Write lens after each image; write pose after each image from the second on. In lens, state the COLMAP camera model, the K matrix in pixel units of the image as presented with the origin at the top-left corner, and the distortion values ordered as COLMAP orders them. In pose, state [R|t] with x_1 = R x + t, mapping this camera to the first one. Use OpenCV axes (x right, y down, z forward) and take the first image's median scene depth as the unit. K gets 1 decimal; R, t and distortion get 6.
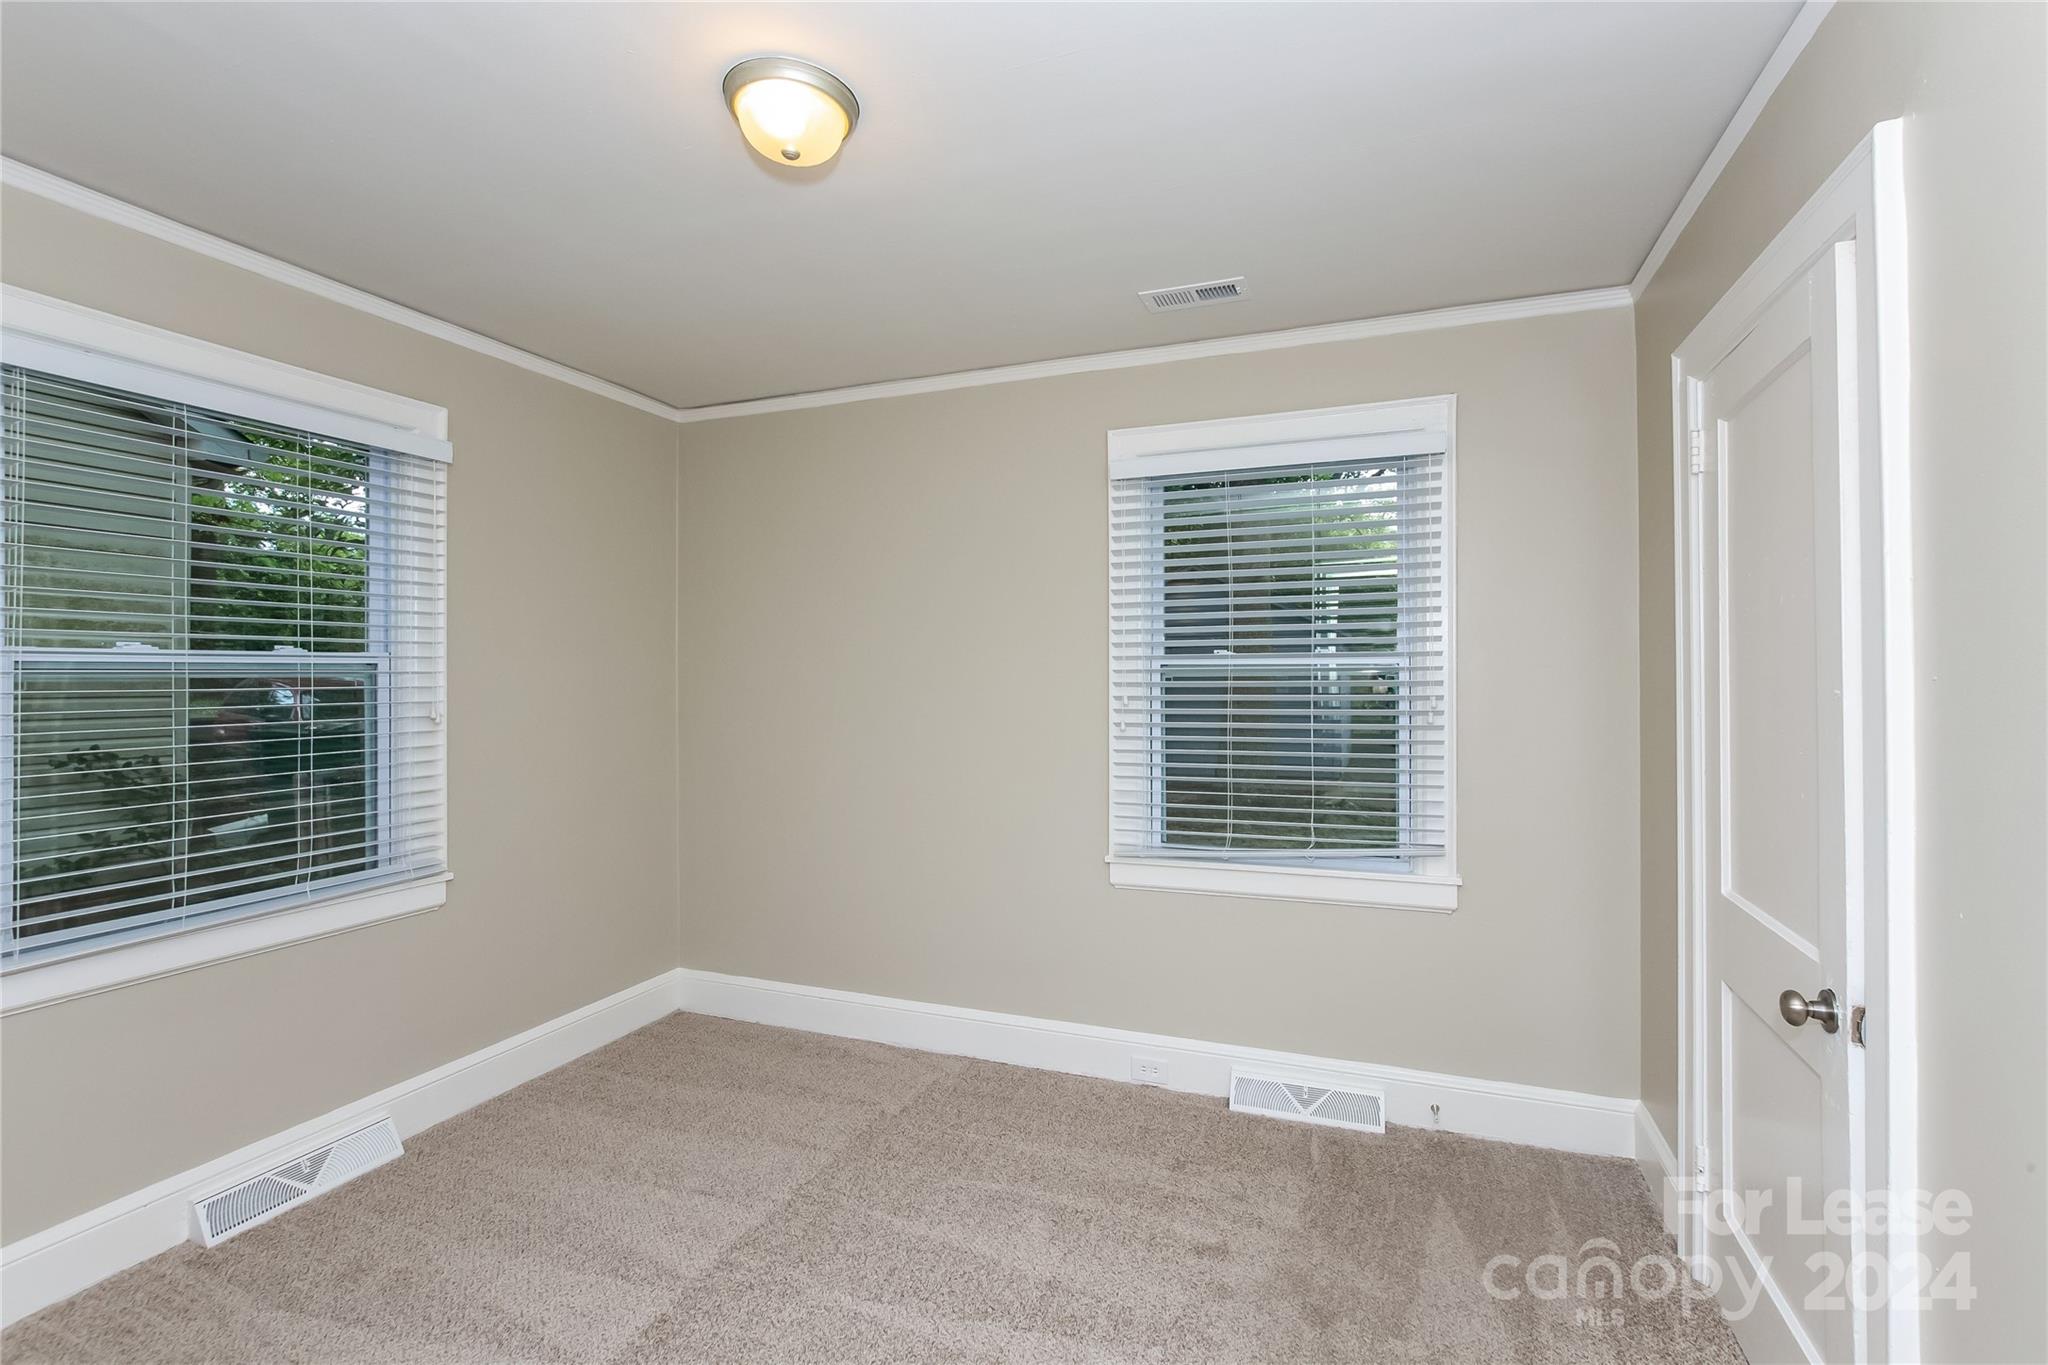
lens RADIAL K [[916.9, 0, 1062.5], [0, 916.9, 664.8], [0, 0, 1]] dist [-0.000836, 0.001063]
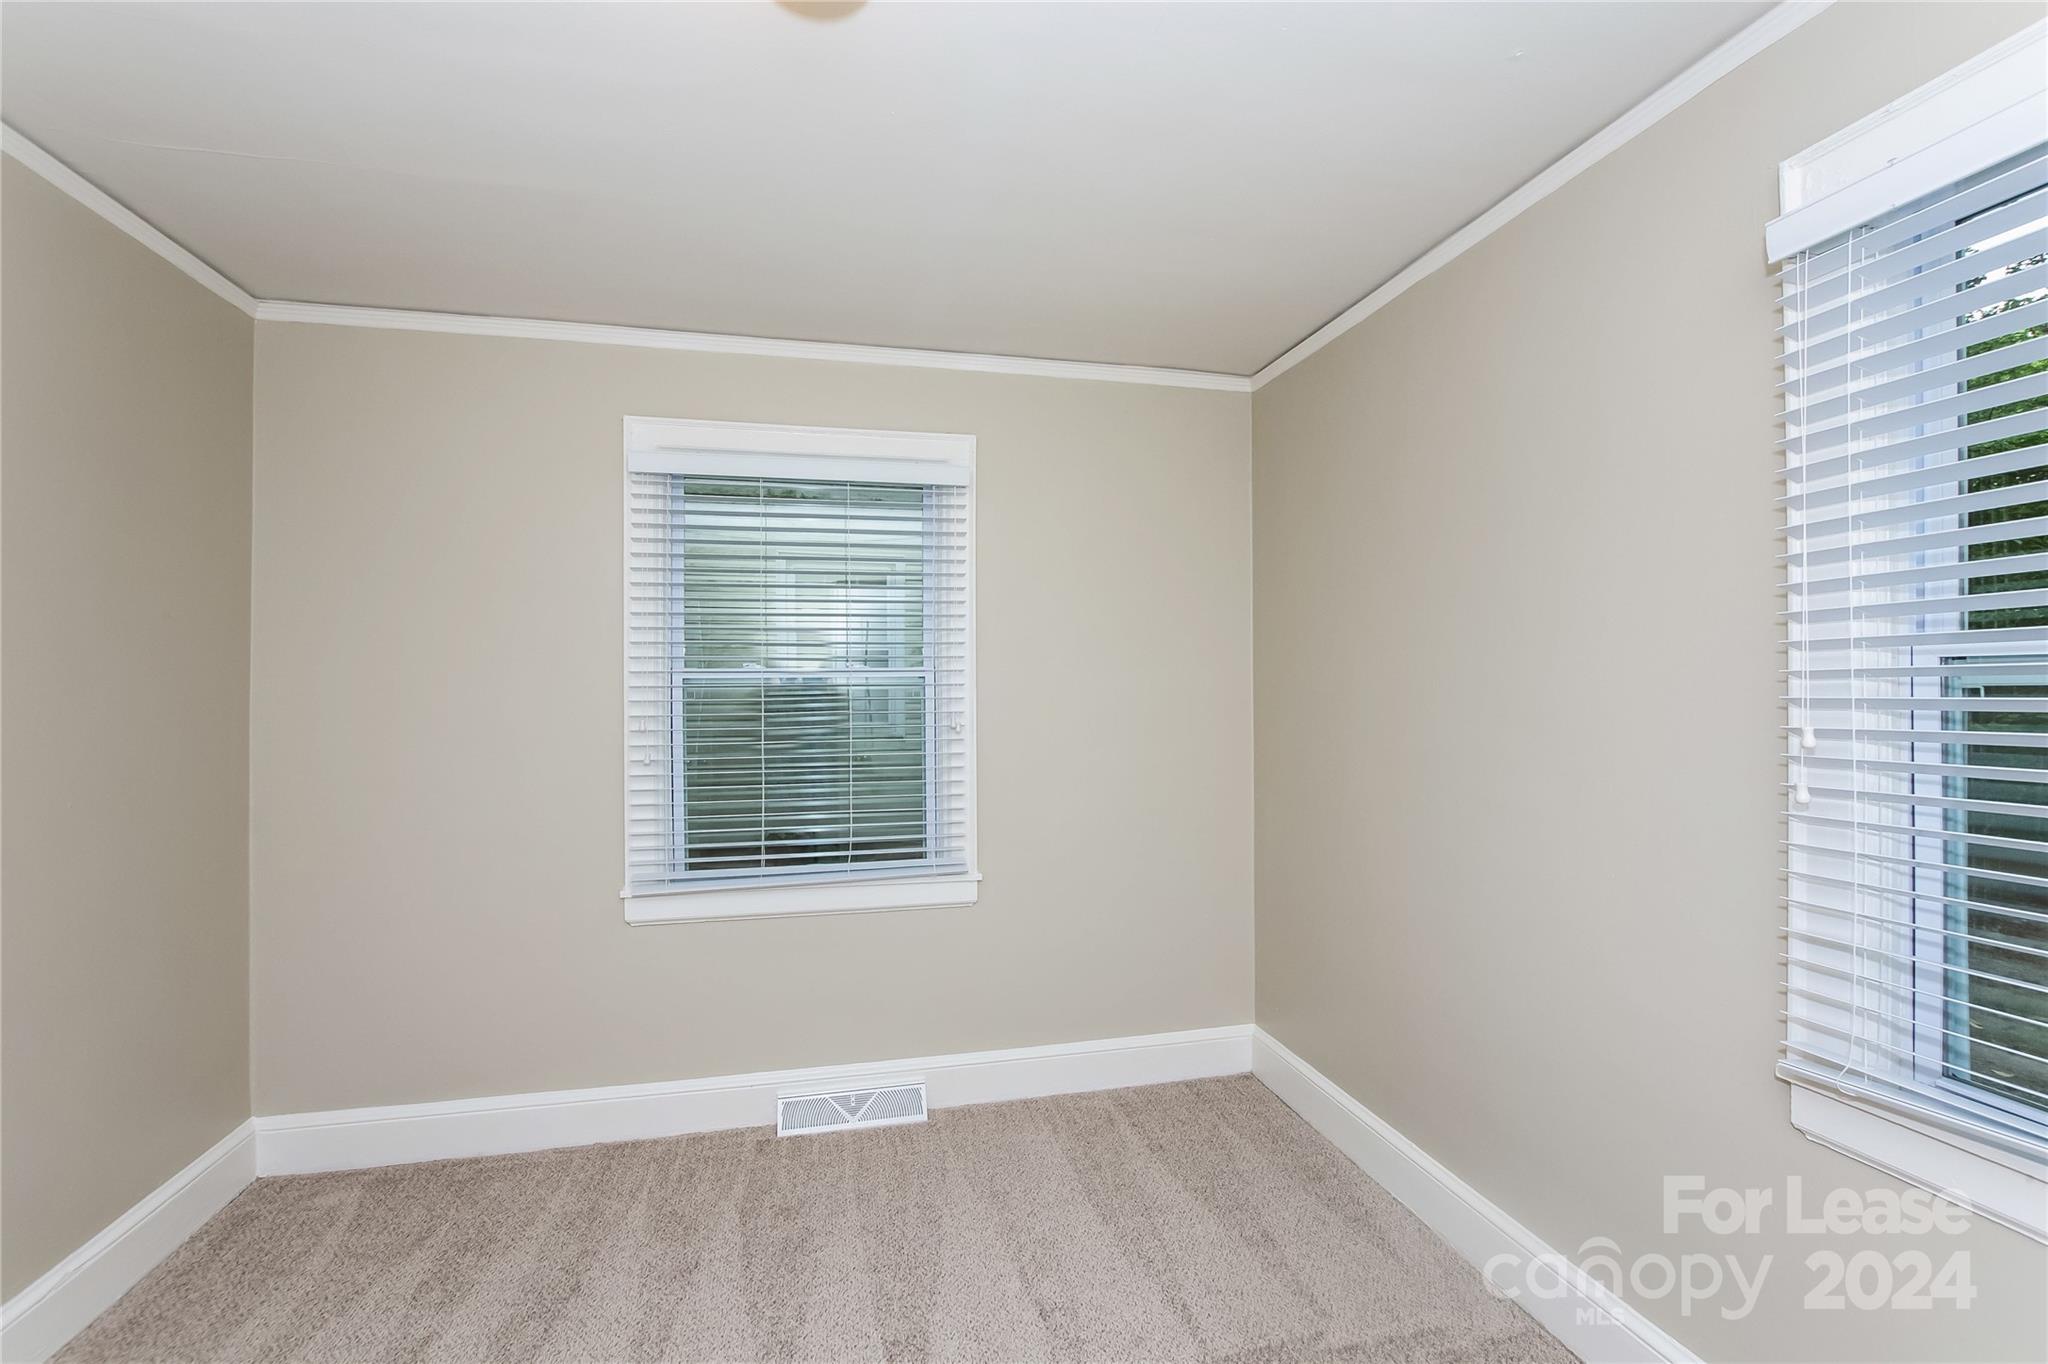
lens RADIAL K [[916.9, 0, 1022.5], [0, 916.9, 689.9], [0, 0, 1]] dist [-0.000836, 0.001063]
pose [[0.839326, -0.001660, 0.543626, -0.126501], [-0.003417, 0.999959, 0.008328, 0.001614], [-0.543618, -0.008848, 0.839286, 0.045791]]
